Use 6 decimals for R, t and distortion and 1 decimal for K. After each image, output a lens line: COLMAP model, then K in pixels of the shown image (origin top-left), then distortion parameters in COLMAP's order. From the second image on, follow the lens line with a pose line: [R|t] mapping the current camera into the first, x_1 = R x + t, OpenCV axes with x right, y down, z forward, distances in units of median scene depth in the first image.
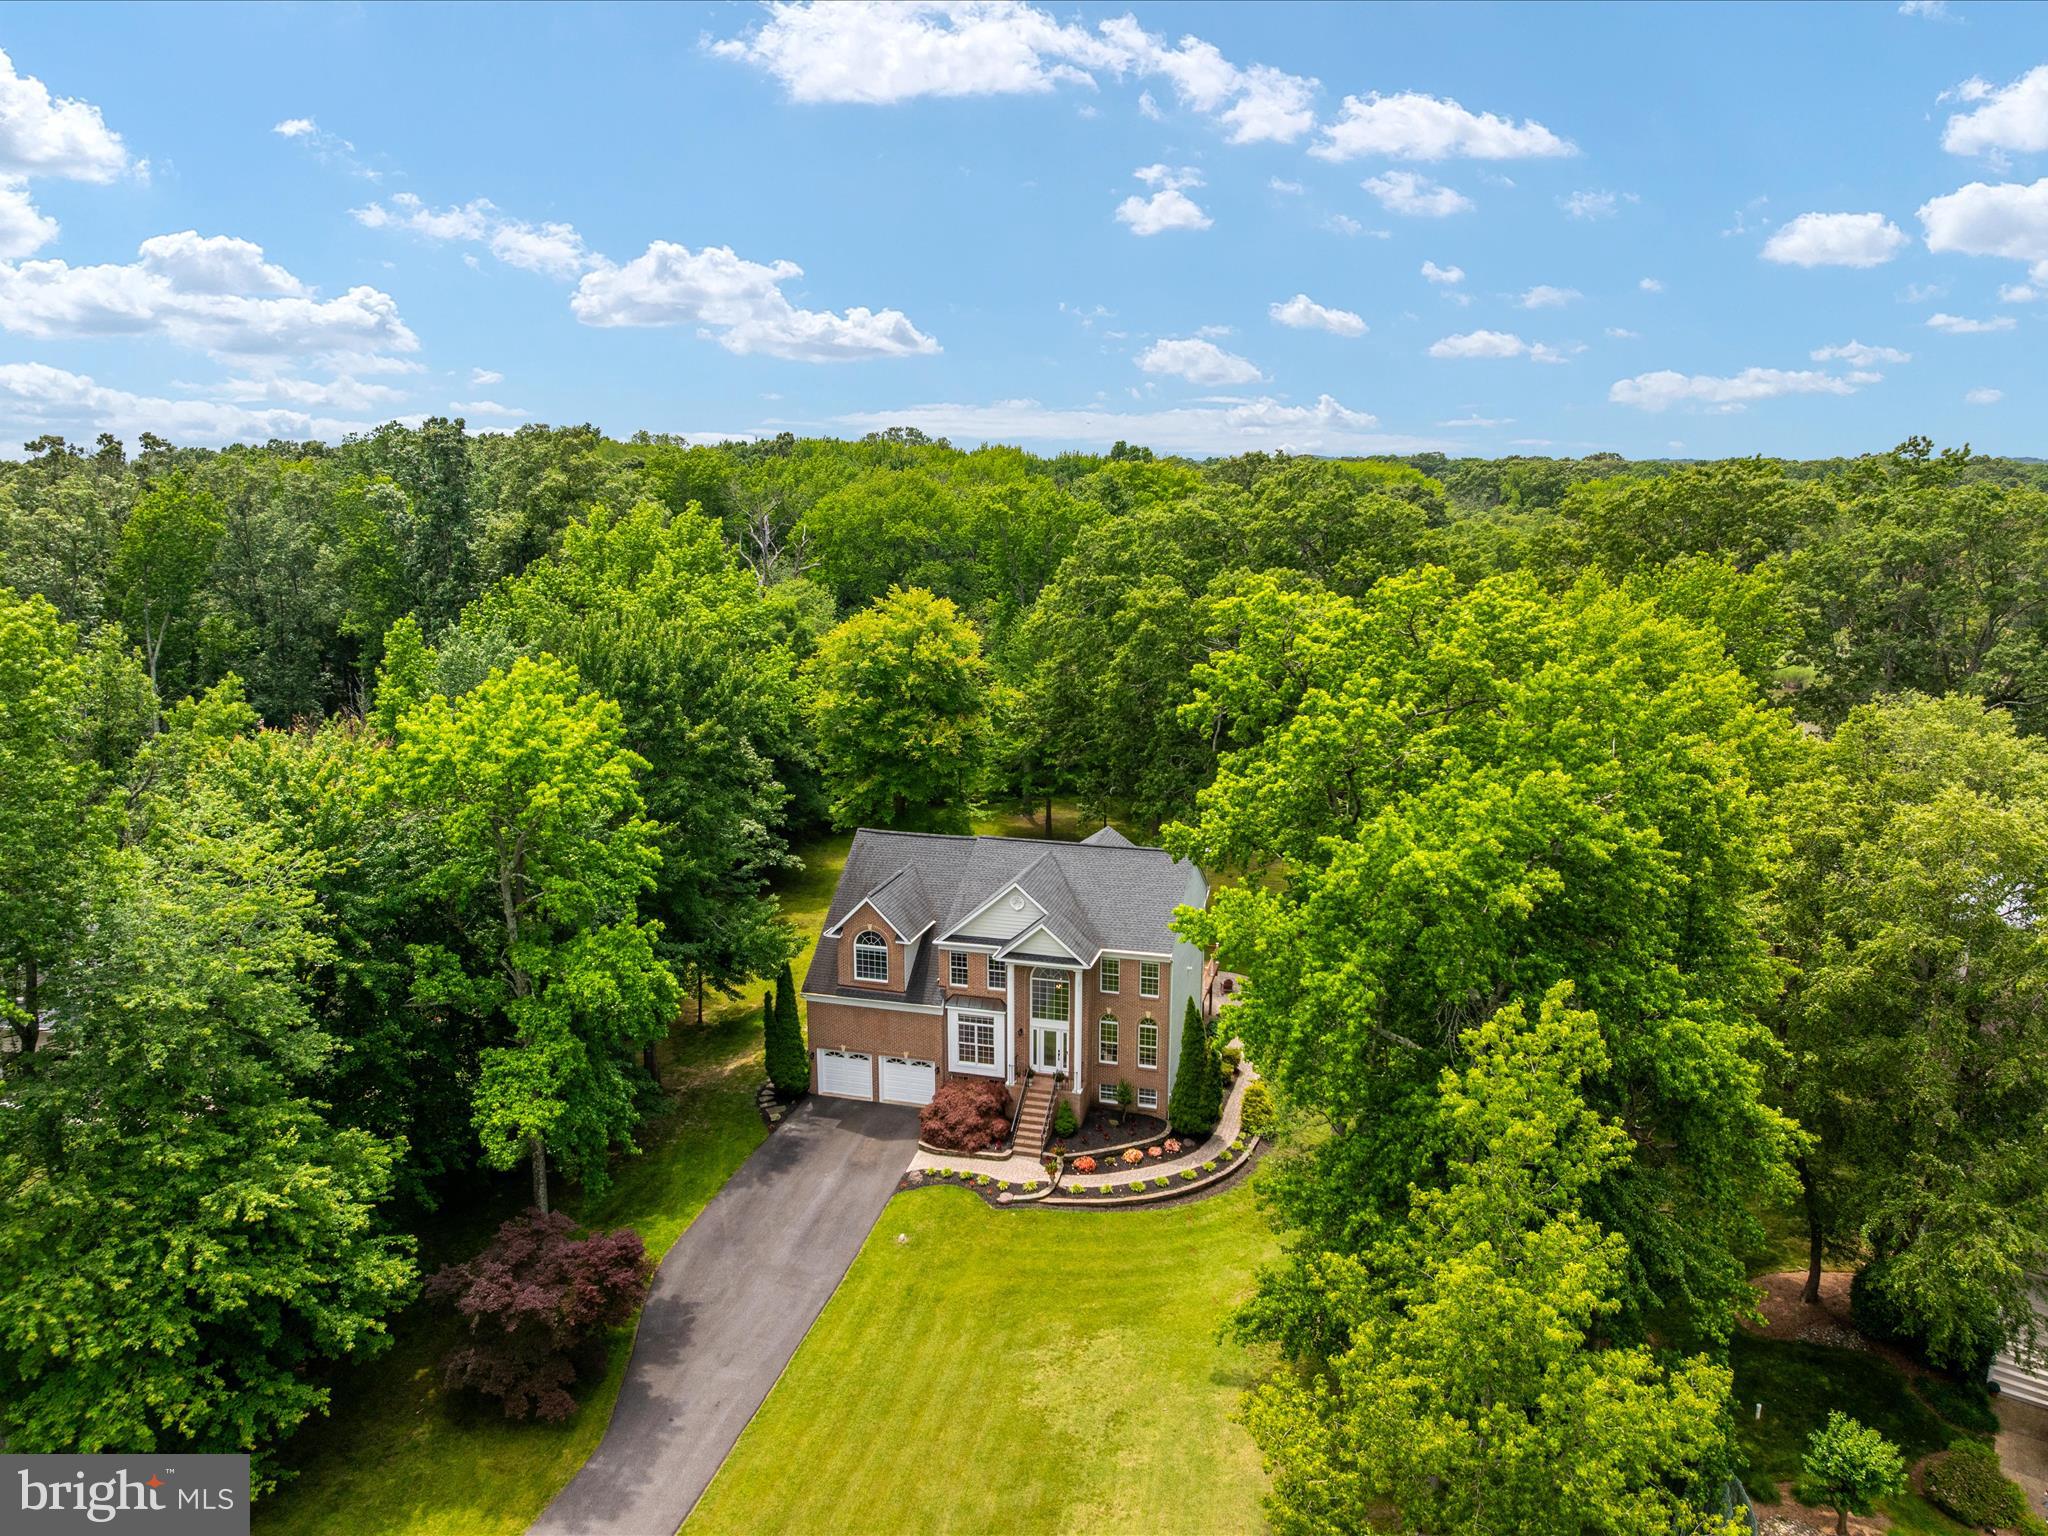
lens RADIAL K [[1435.4, 0, 1029.3], [0, 1435.4, 768.5], [0, 0, 1]] dist [-0.036515, -0.002621]
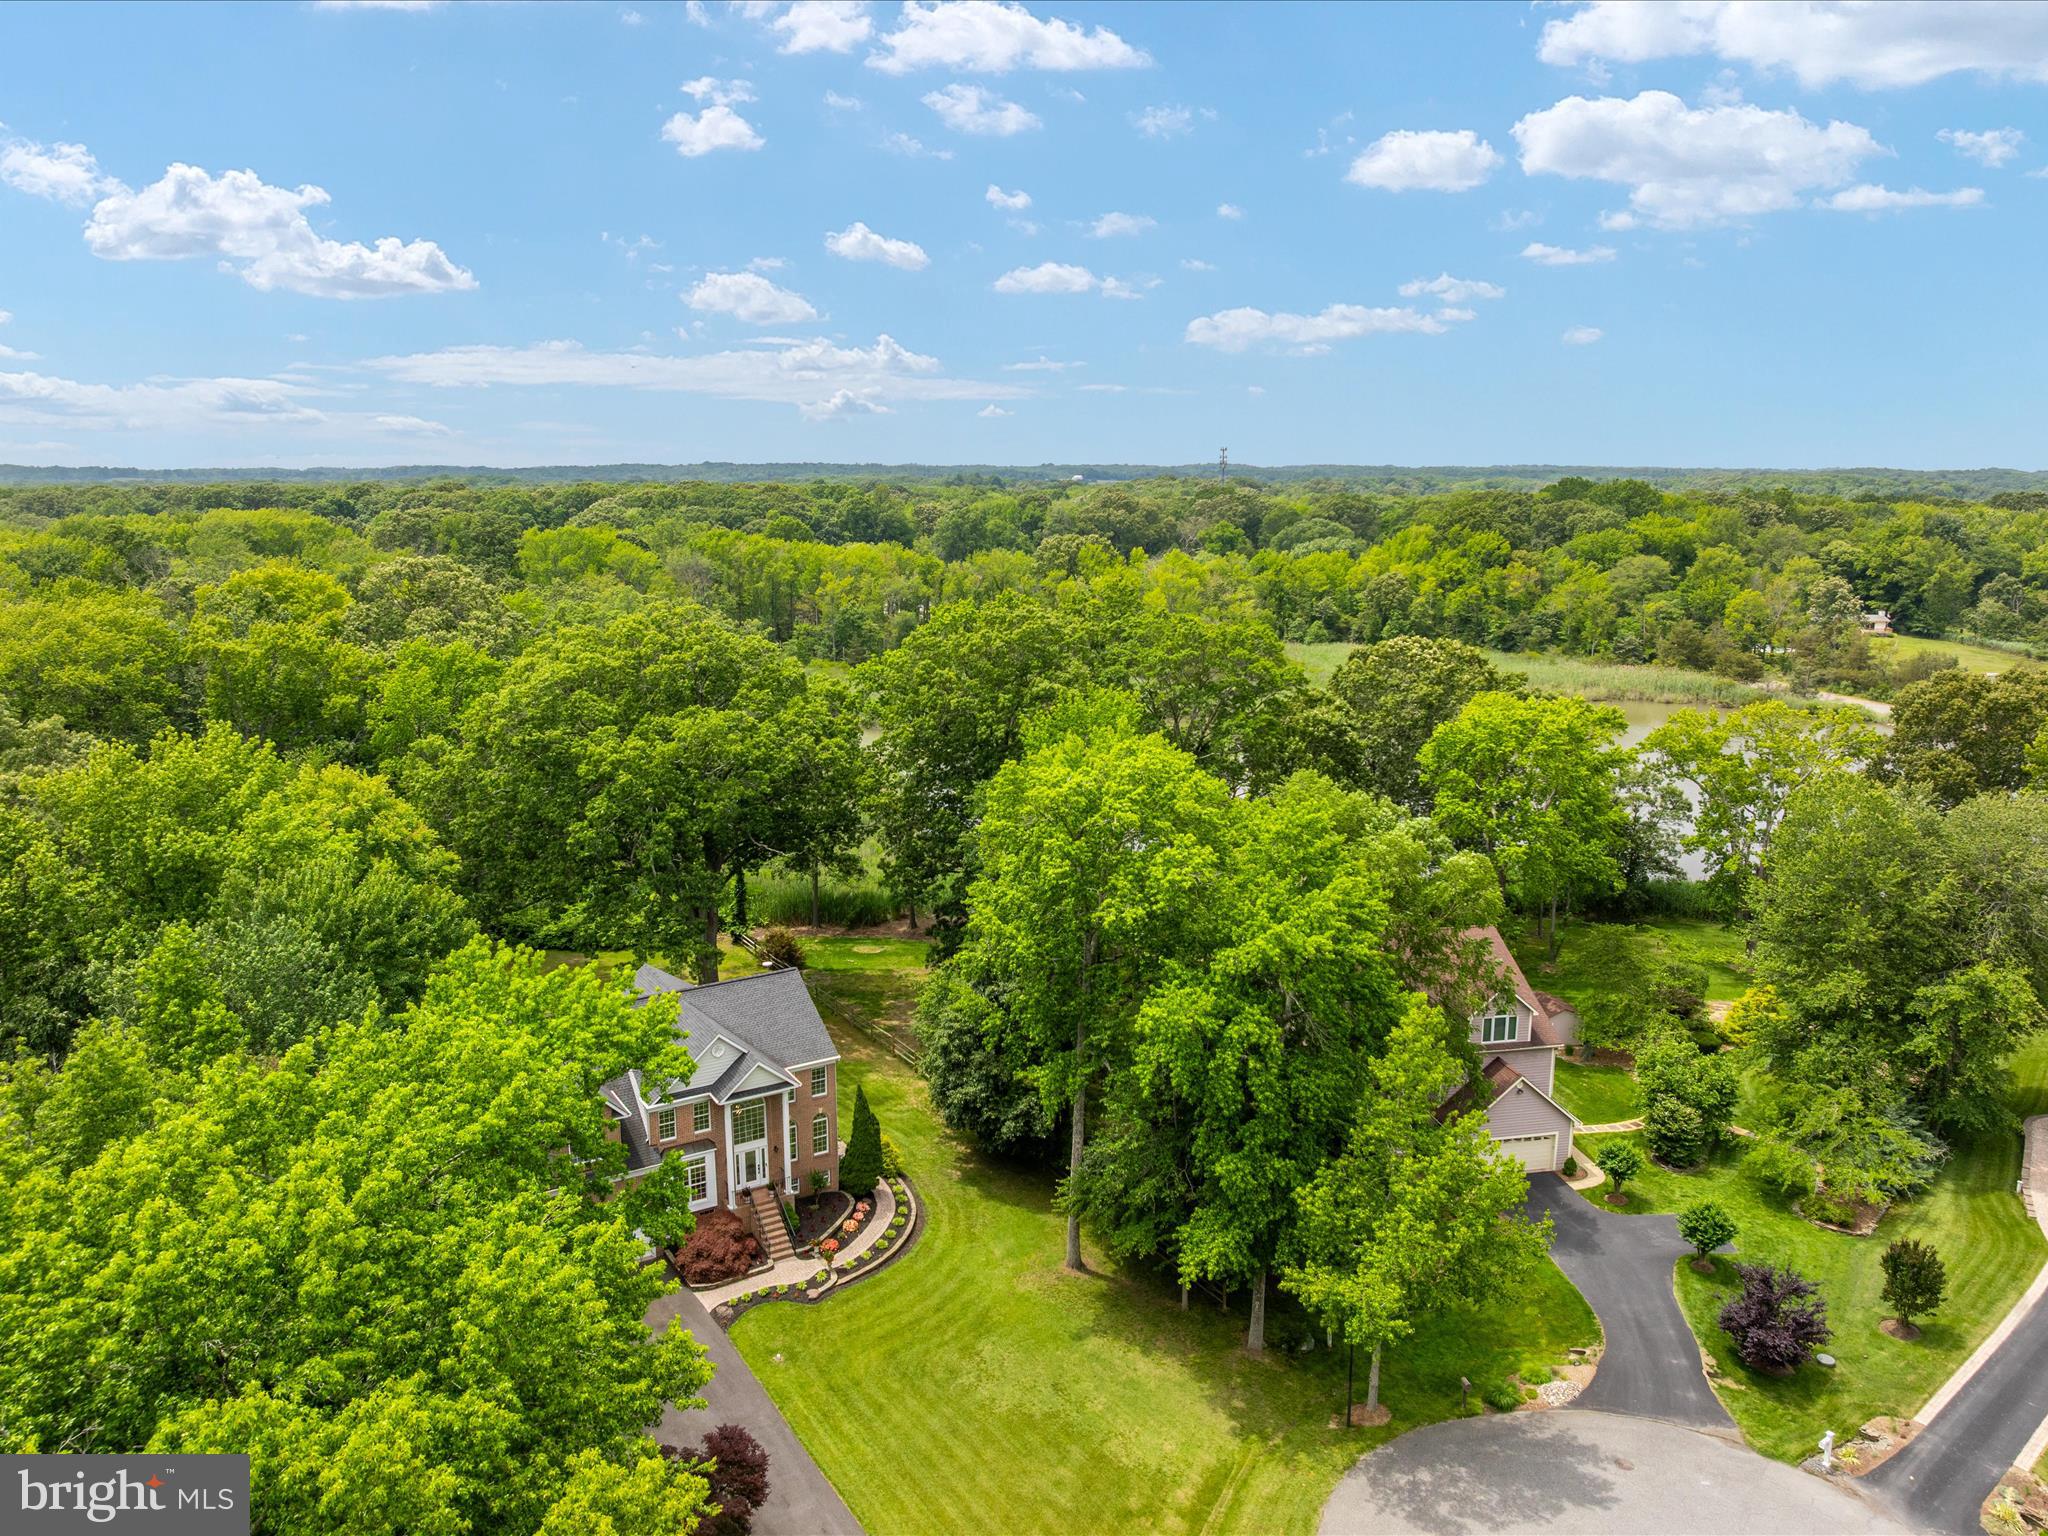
lens RADIAL K [[1435.4, 0, 1029.3], [0, 1435.4, 768.5], [0, 0, 1]] dist [-0.036515, -0.002621]
pose [[0.685757, -0.147593, 0.712708, -0.603877], [0.149858, 0.986874, 0.060178, -0.155443], [-0.712236, 0.065538, 0.698874, 0.017667]]
